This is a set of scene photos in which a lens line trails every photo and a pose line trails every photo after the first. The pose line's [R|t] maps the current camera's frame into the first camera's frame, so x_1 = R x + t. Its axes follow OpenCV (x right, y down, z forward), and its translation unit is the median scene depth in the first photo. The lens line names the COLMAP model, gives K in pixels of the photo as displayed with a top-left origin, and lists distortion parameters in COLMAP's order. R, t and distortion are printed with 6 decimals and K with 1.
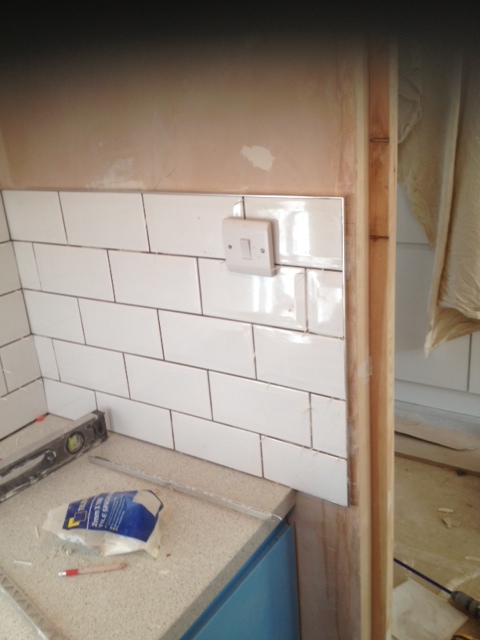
lens RADIAL K [[603.2, 0, 240.0], [0, 603.2, 320.0], [0, 0, 1]] dist [0.151617, -0.352127]
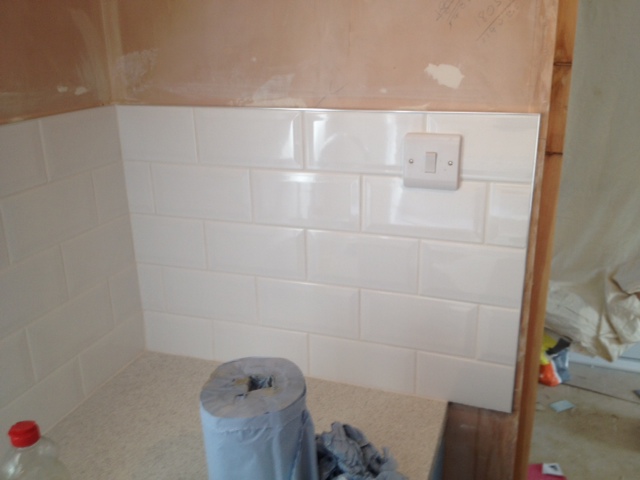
lens RADIAL K [[603.2, 0, 320.0], [0, 603.2, 240.0], [0, 0, 1]] dist [0.151617, -0.352127]
pose [[0.970358, -0.011498, 0.241400, -0.430889], [0.023376, 0.998649, -0.046400, 0.057523], [-0.240541, 0.050668, 0.969316, 0.051848]]
